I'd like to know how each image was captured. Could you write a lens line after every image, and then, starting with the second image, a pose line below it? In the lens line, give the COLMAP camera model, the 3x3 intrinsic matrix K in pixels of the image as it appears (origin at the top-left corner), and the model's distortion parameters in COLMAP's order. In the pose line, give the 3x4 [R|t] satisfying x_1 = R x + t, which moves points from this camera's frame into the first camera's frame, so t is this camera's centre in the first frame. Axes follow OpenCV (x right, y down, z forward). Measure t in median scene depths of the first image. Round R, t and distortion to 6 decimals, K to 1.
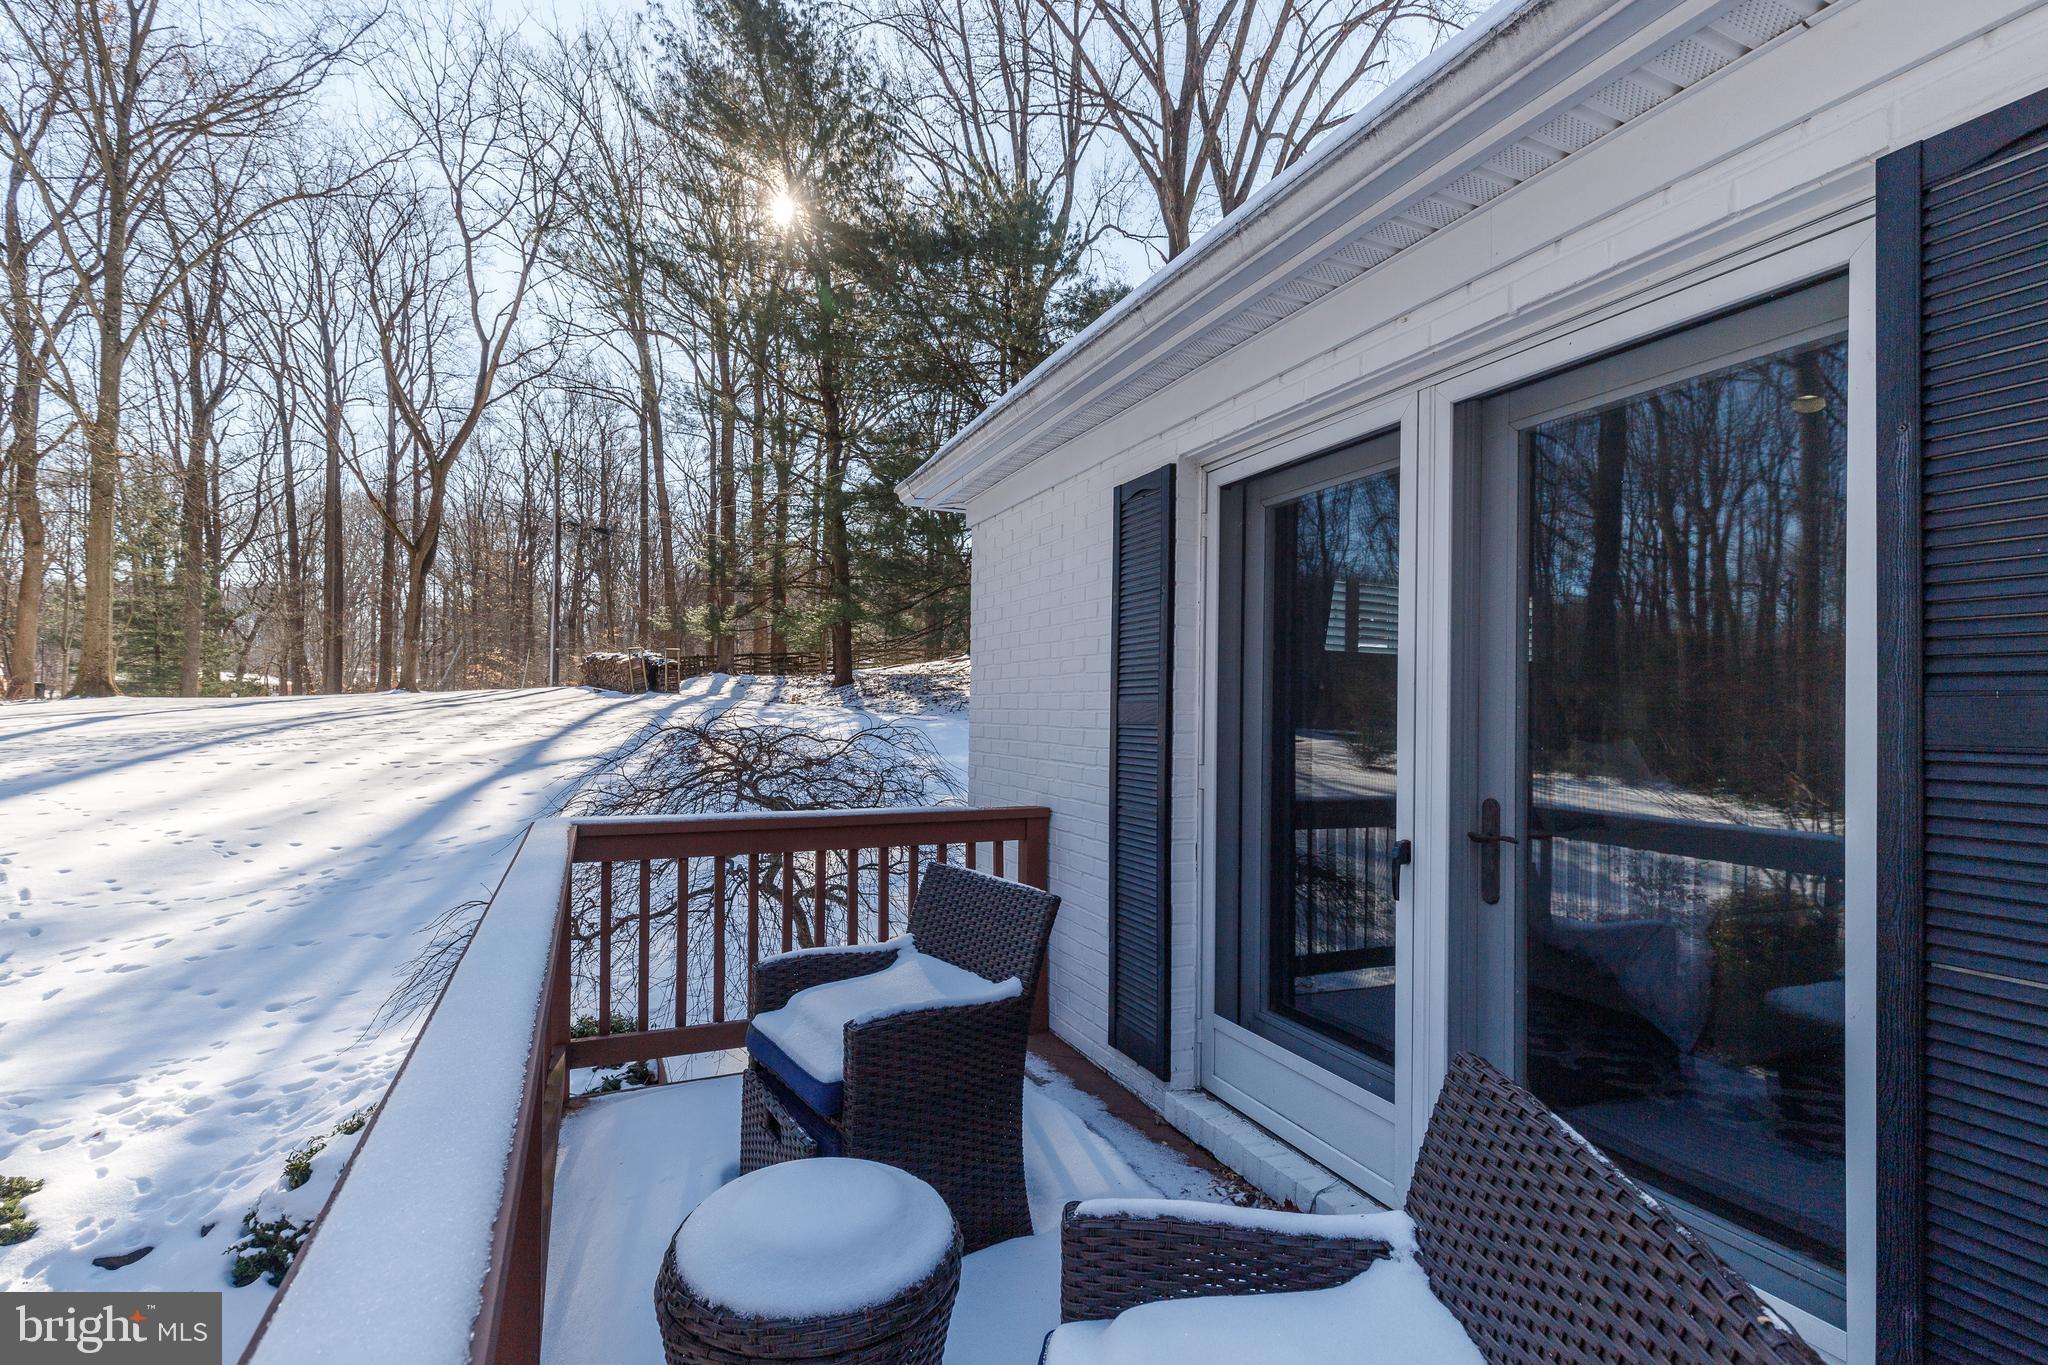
lens RADIAL K [[910.6, 0, 1025.6], [0, 910.6, 675.4], [0, 0, 1]] dist [0.002407, -0.000631]
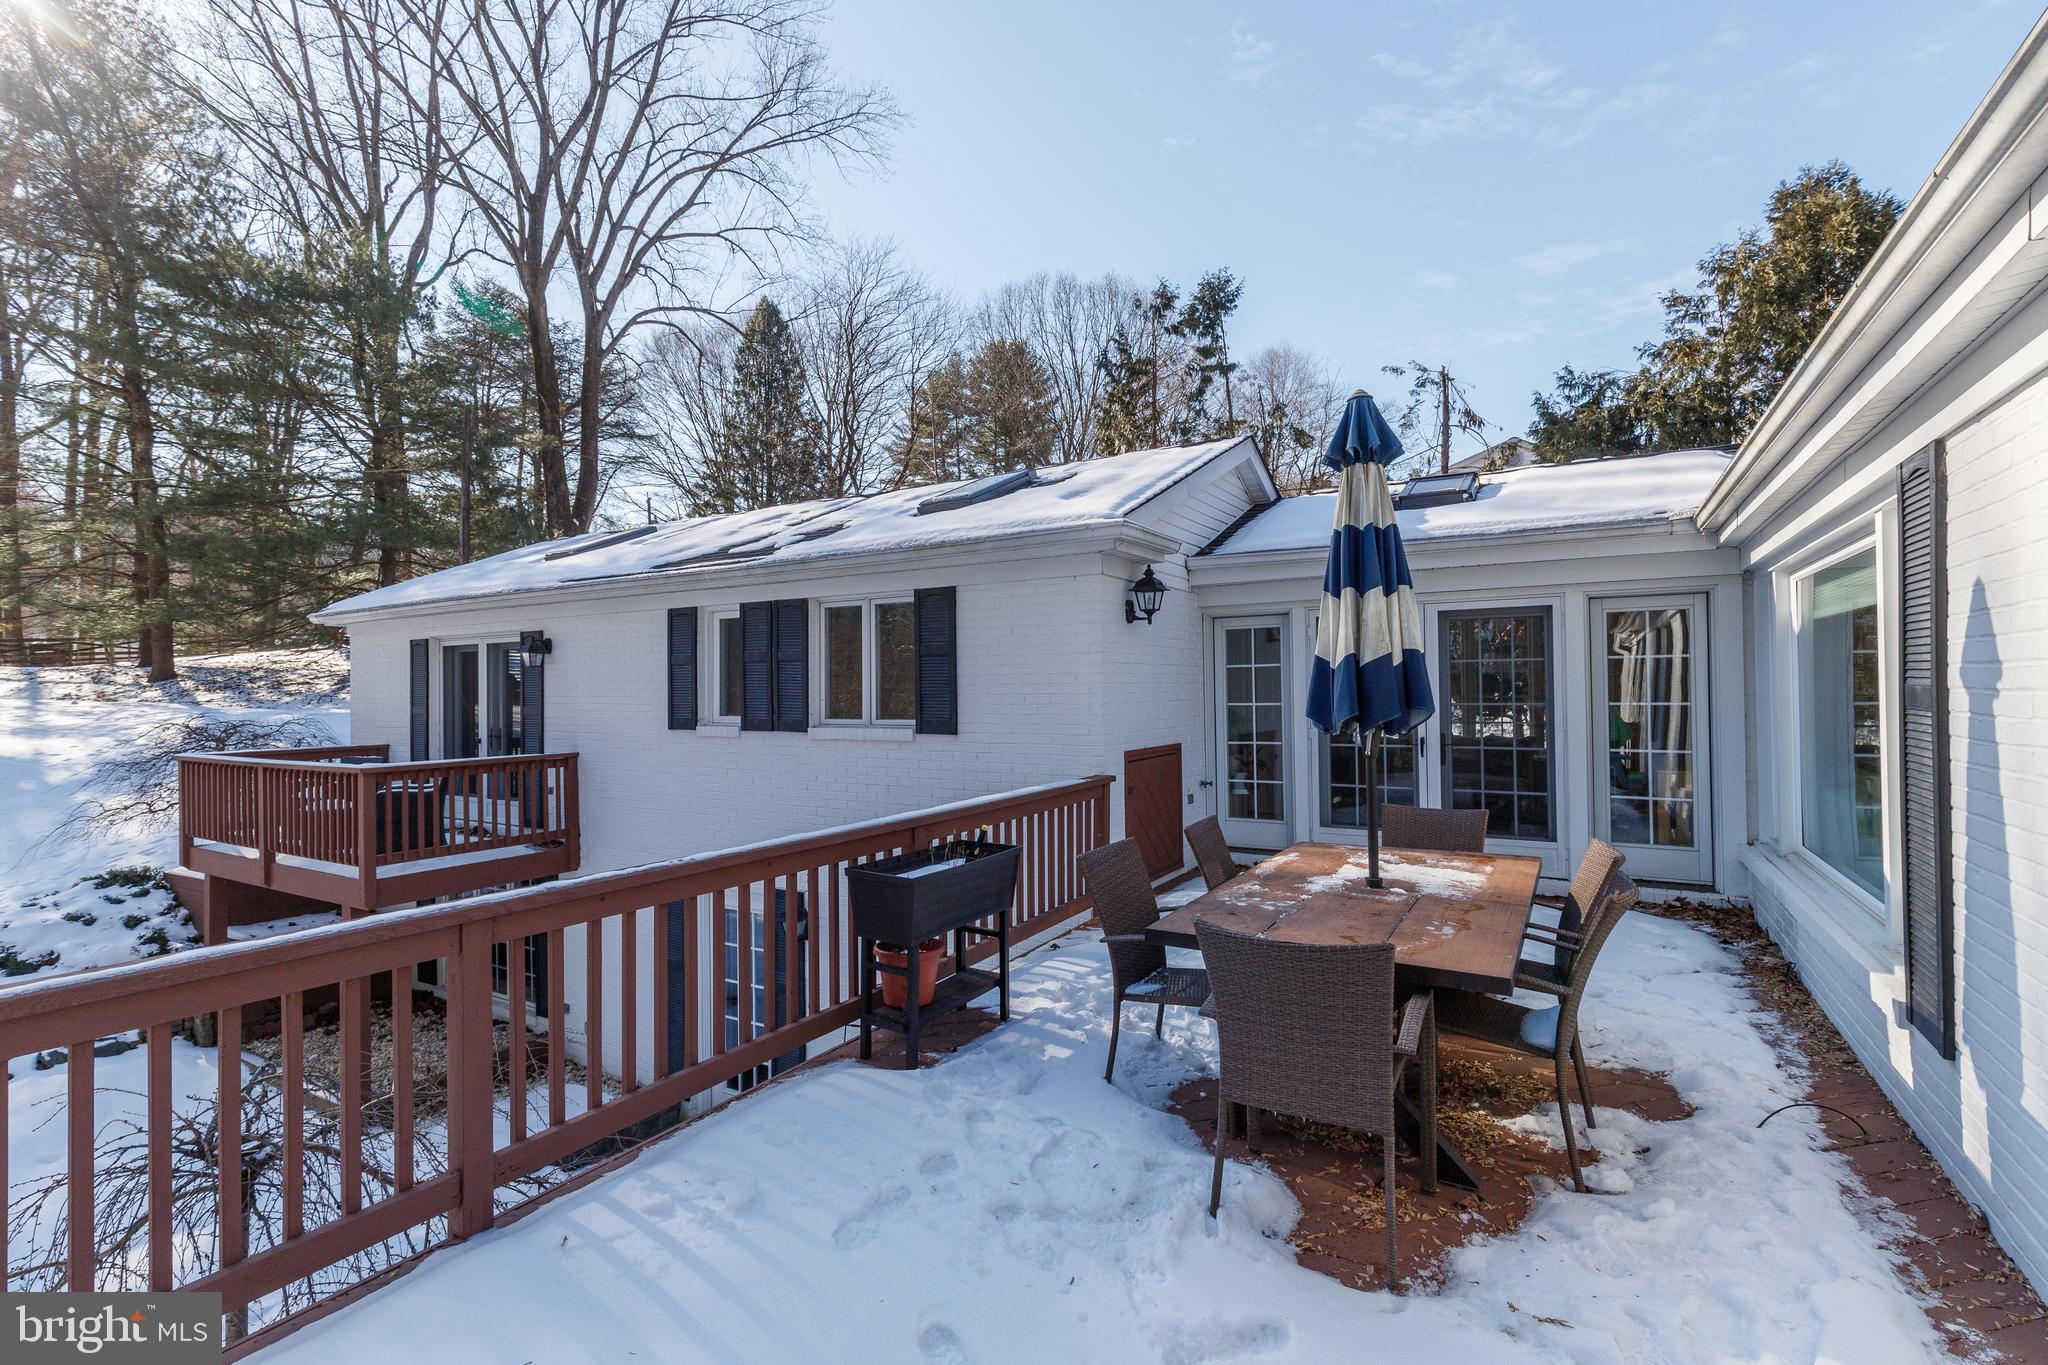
lens RADIAL K [[910.6, 0, 1025.6], [0, 910.6, 675.4], [0, 0, 1]] dist [0.002407, -0.000631]
pose [[0.821101, -0.014932, 0.570587, 0.005117], [-0.000084, 0.999655, 0.026281, -0.020042], [-0.570783, -0.021628, 0.820816, -0.342613]]
